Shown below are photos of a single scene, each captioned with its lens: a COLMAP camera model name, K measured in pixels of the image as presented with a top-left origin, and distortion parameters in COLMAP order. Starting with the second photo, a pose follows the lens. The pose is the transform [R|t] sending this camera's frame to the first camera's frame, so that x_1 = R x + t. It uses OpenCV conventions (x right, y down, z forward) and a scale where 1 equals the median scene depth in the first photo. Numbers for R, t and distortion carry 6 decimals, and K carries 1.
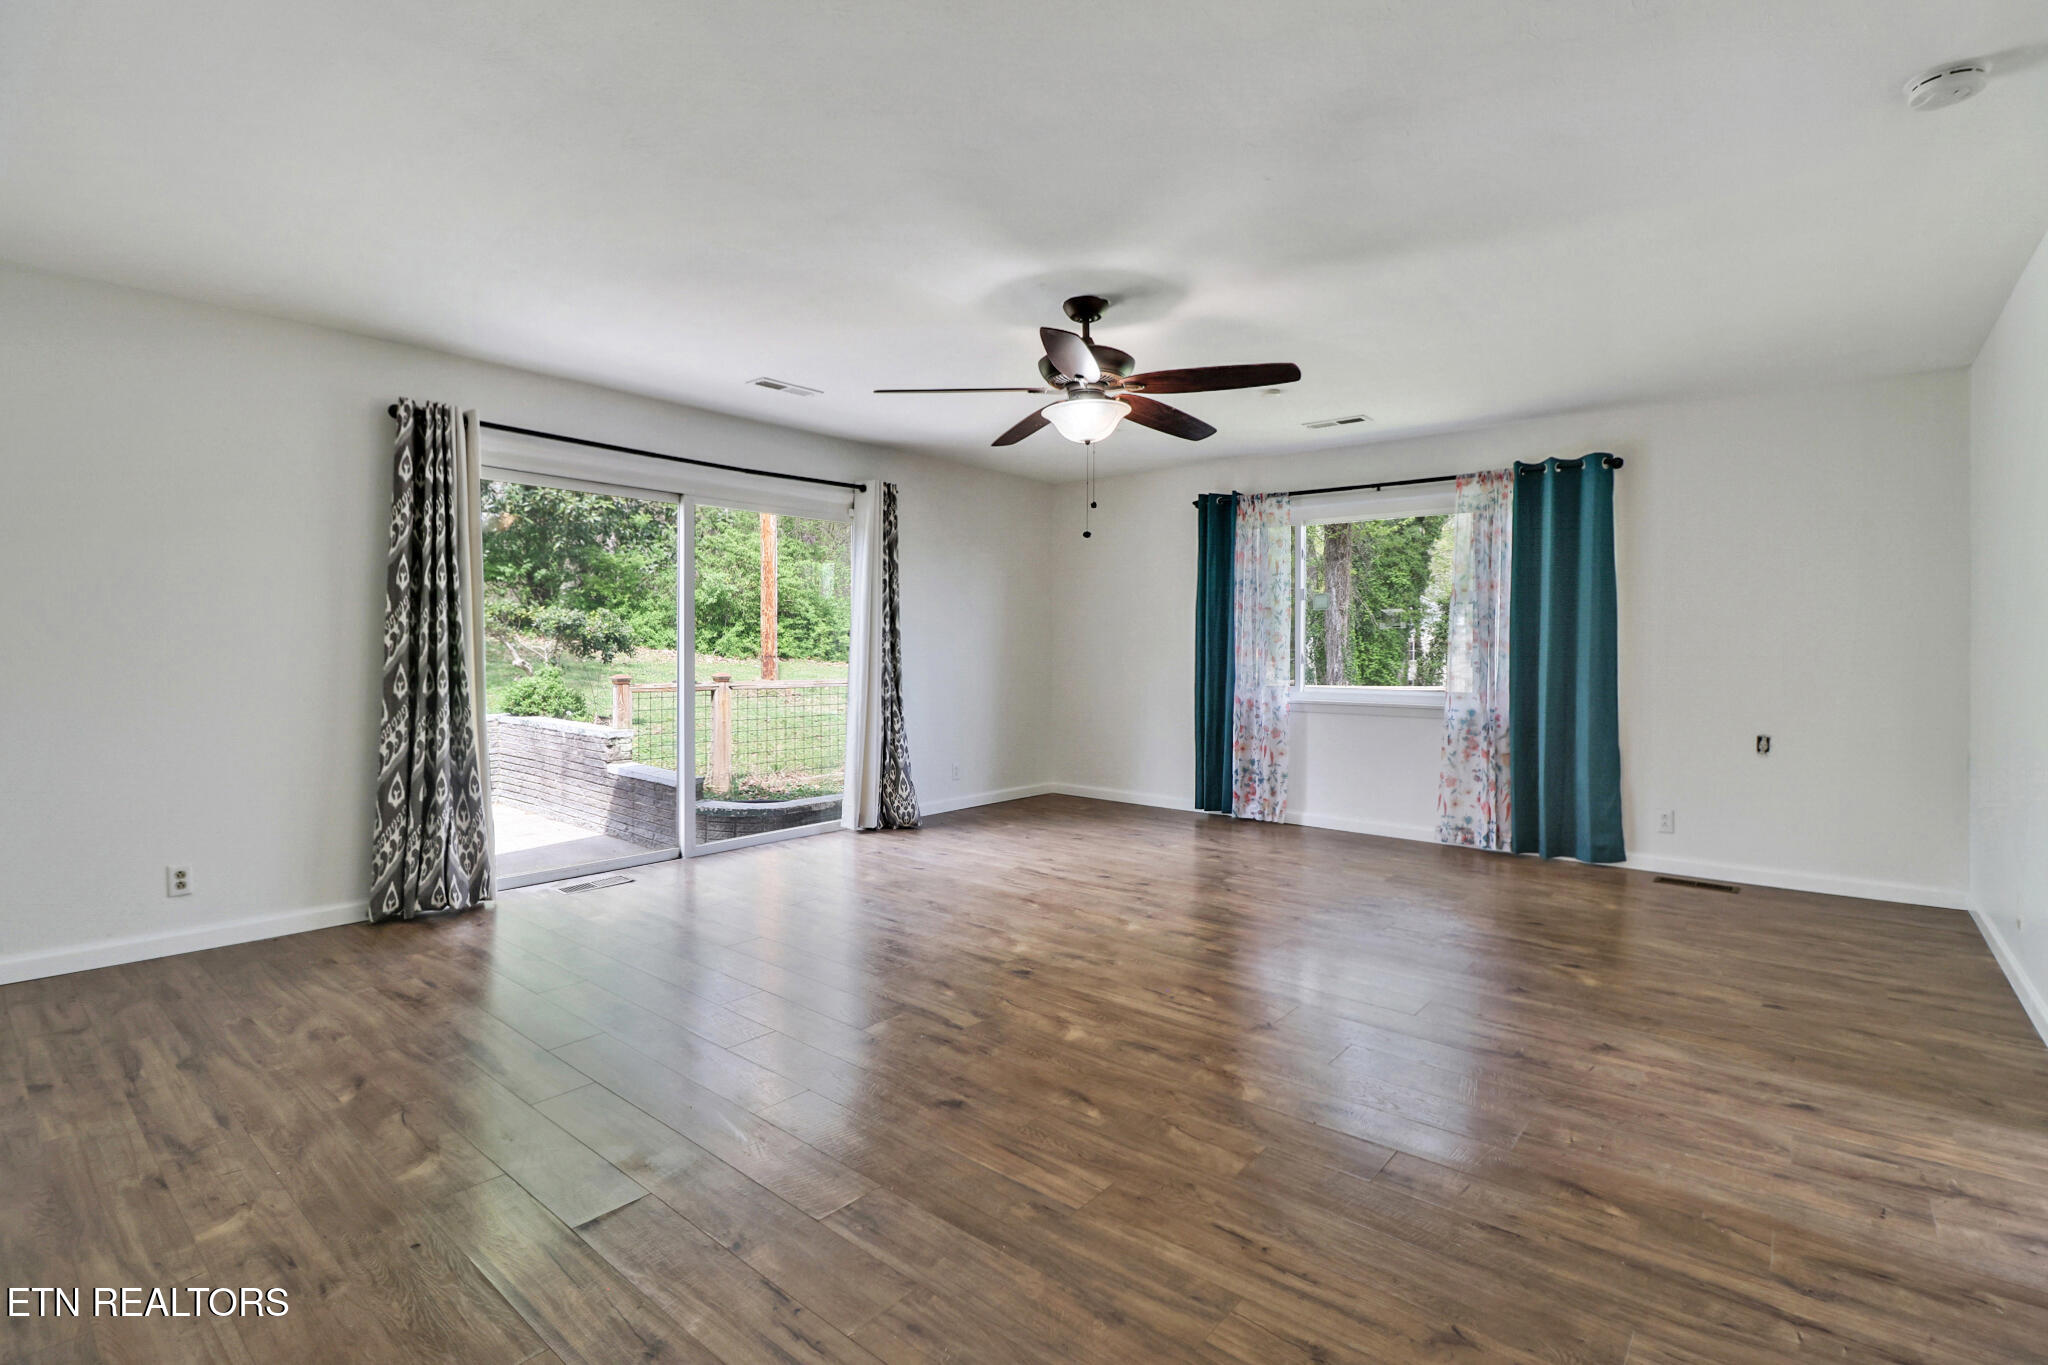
lens RADIAL K [[956.0, 0, 1034.4], [0, 956.0, 653.0], [0, 0, 1]] dist [0.000463, -0.013047]
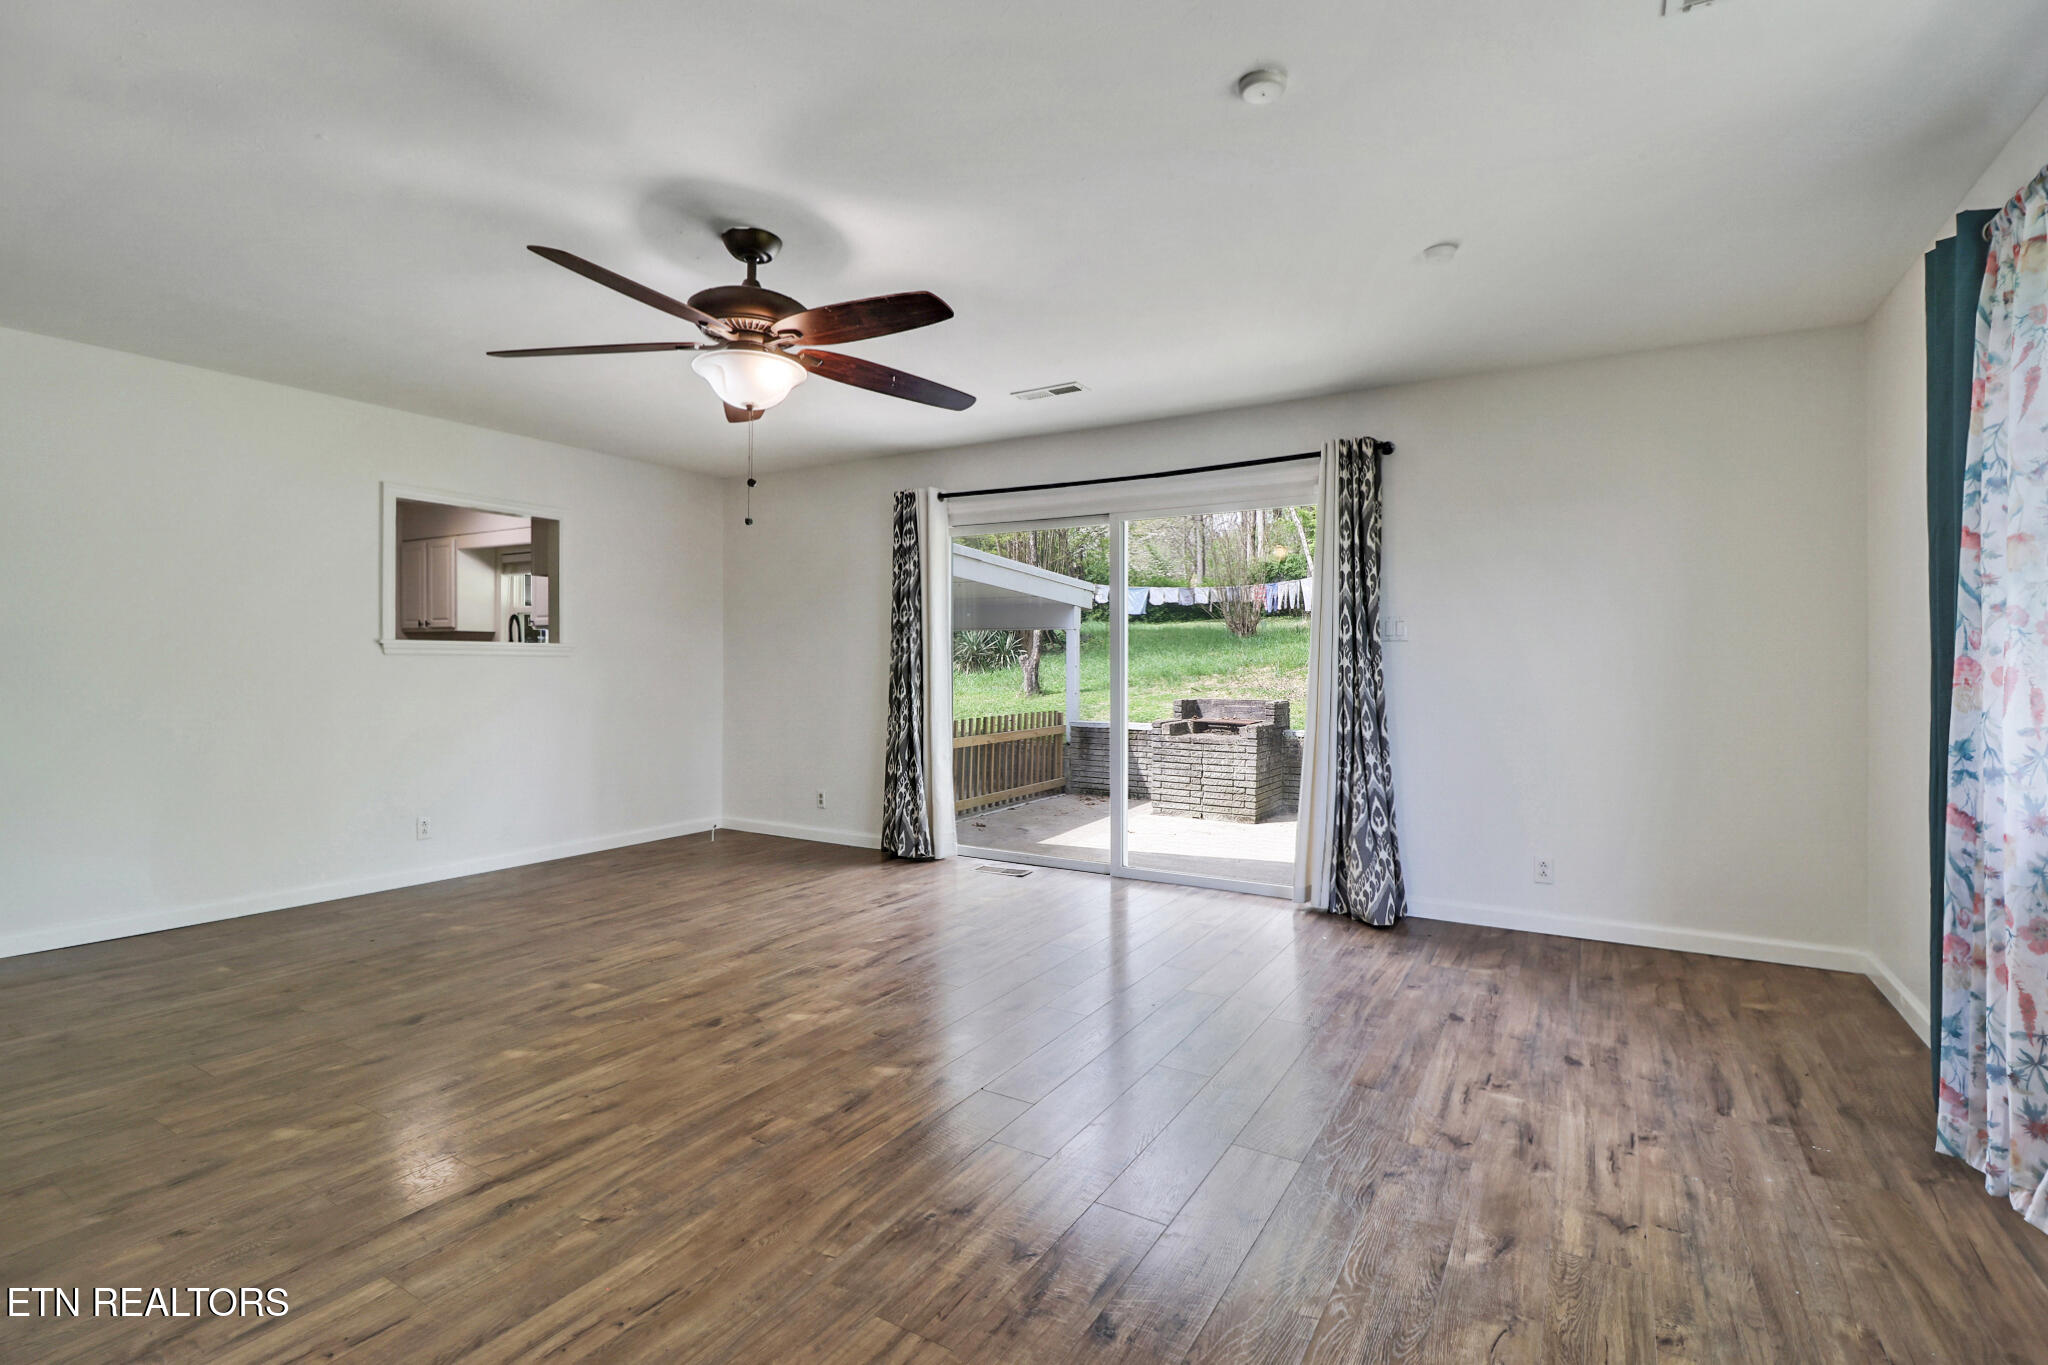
lens RADIAL K [[956.0, 0, 1034.4], [0, 956.0, 653.0], [0, 0, 1]] dist [0.000463, -0.013047]
pose [[0.150802, -0.016555, -0.988425, 0.884450], [-0.008096, 0.999806, -0.017980, 0.000593], [0.988531, 0.010714, 0.150638, 1.108000]]
